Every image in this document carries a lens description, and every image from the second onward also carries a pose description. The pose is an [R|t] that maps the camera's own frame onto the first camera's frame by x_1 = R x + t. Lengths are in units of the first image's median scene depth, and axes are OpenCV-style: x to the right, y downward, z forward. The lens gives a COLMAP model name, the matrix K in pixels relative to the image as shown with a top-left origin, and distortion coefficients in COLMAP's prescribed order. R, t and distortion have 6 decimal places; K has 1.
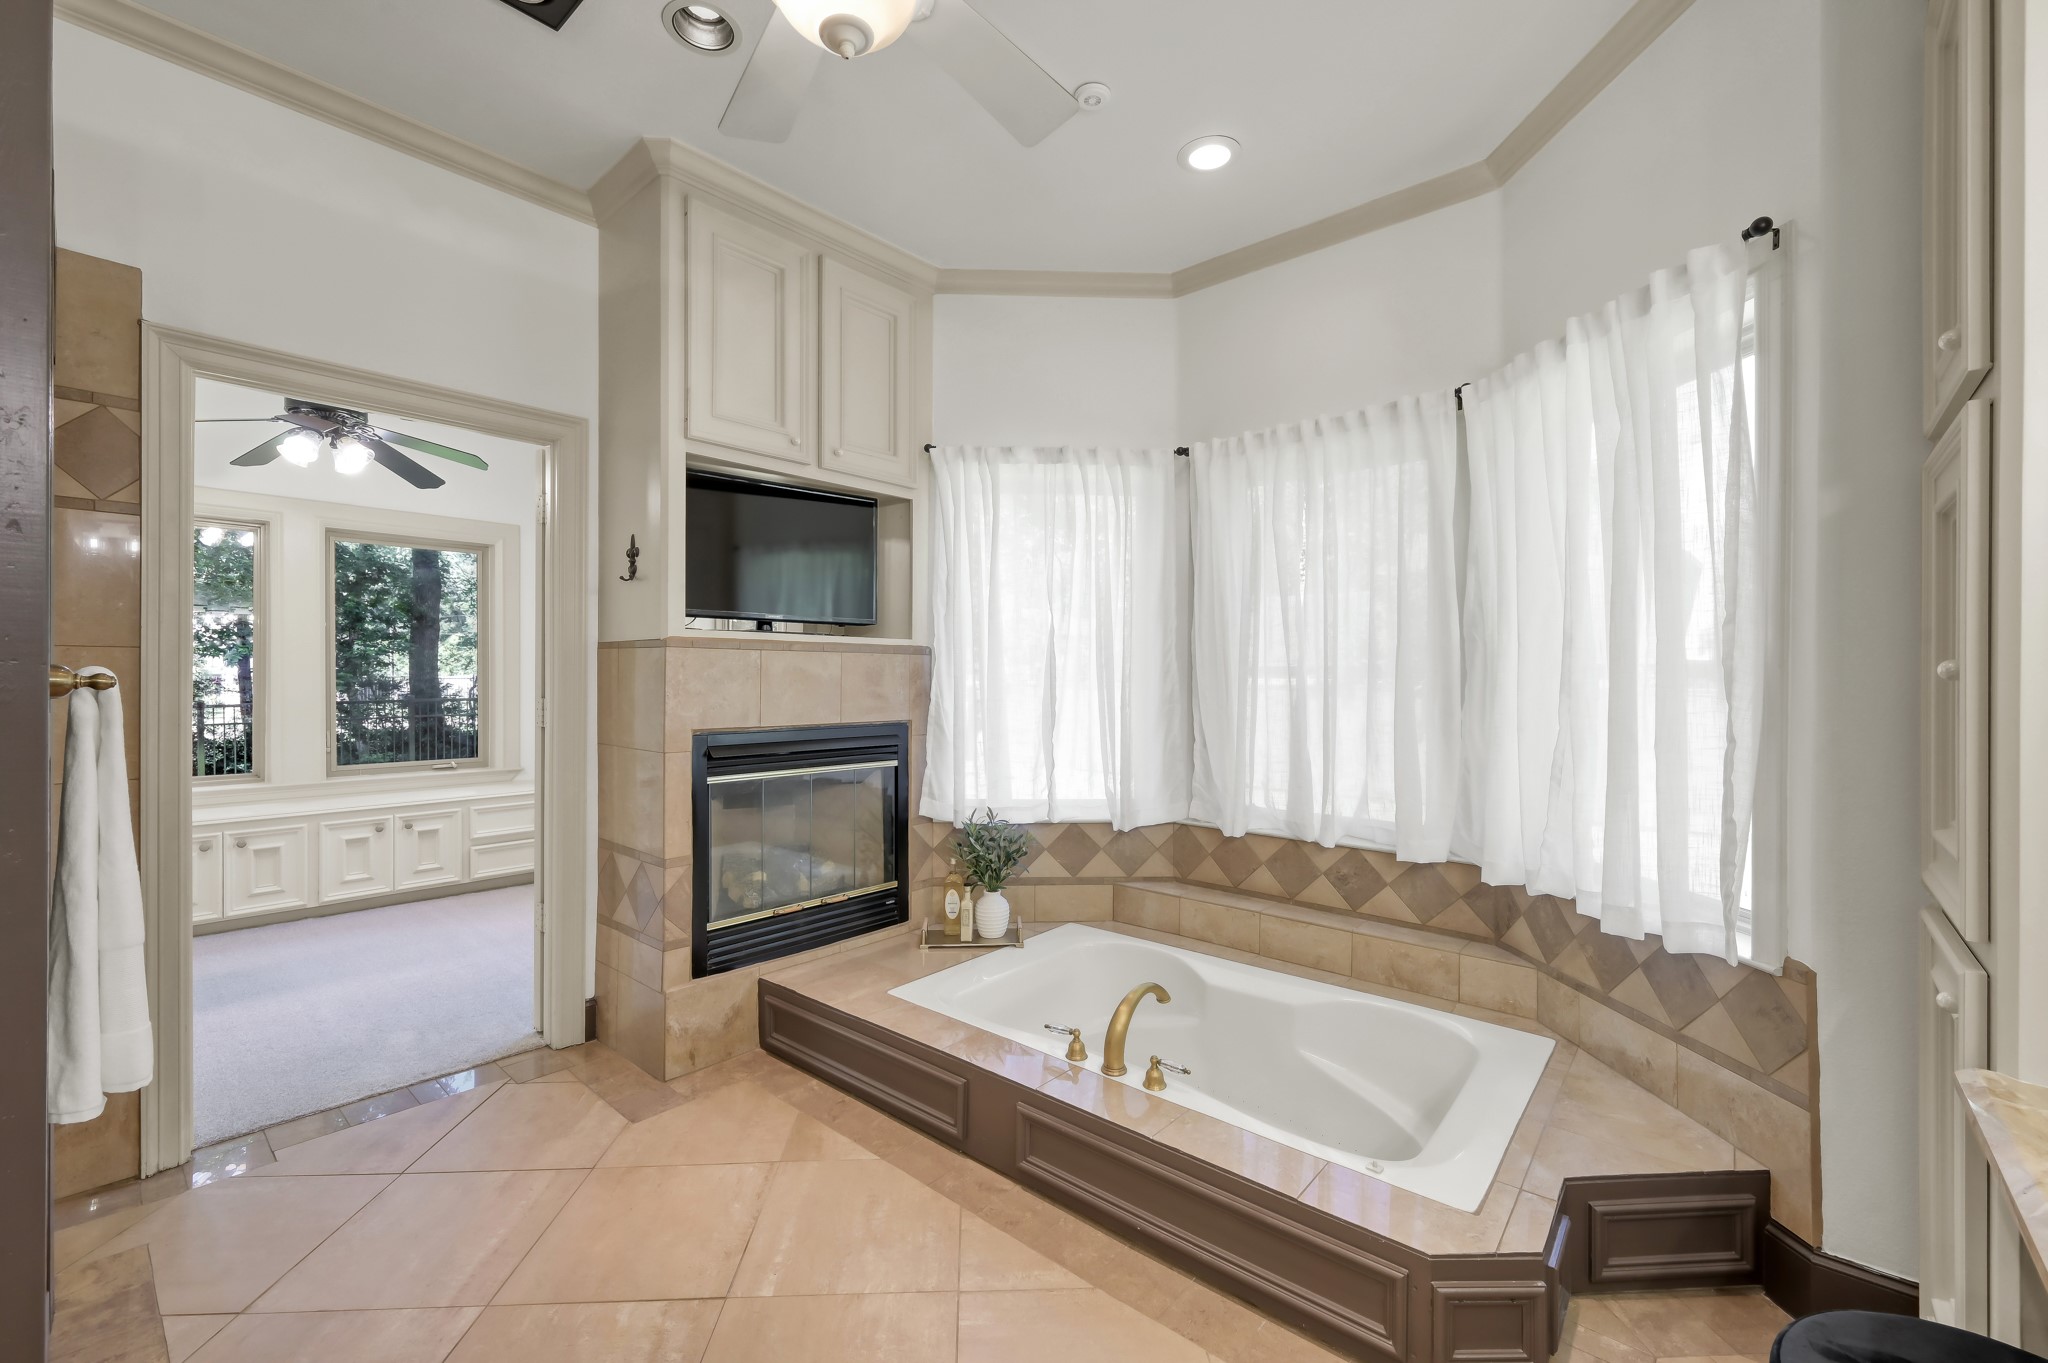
lens RADIAL K [[825.3, 0, 1022.3], [0, 825.3, 672.7], [0, 0, 1]] dist [-0.001130, -0.000134]
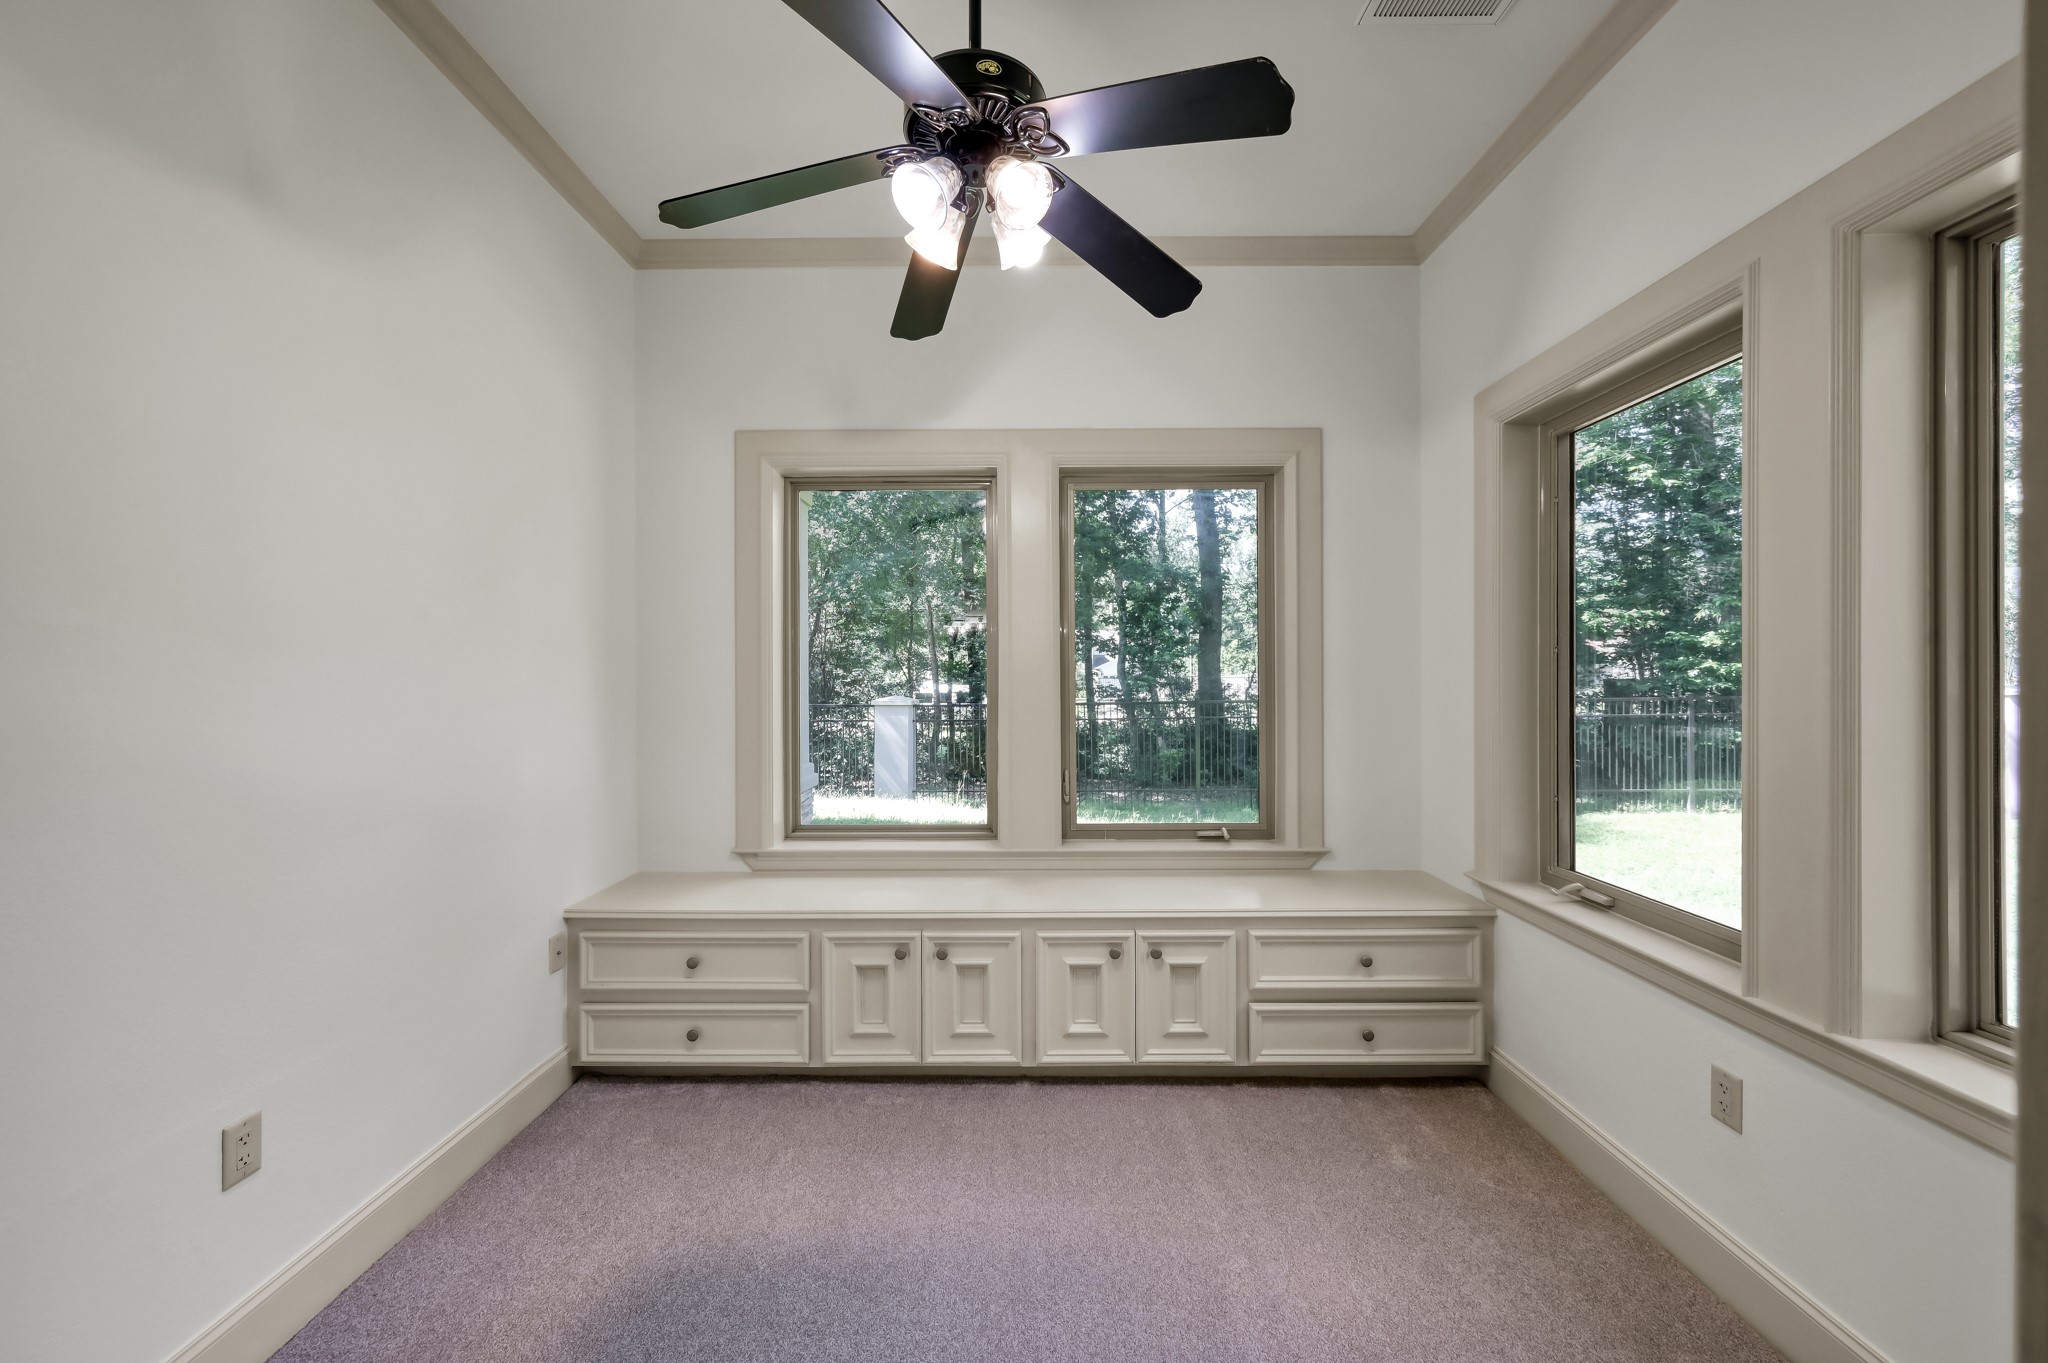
lens RADIAL K [[801.7, 0, 1026.3], [0, 801.7, 676.2], [0, 0, 1]] dist [-0.001336, -0.000071]
pose [[0.654467, -0.001292, -0.756090, -0.112741], [0.006031, 0.999976, 0.003512, -0.002732], [0.756067, -0.006858, 0.654458, 0.167735]]
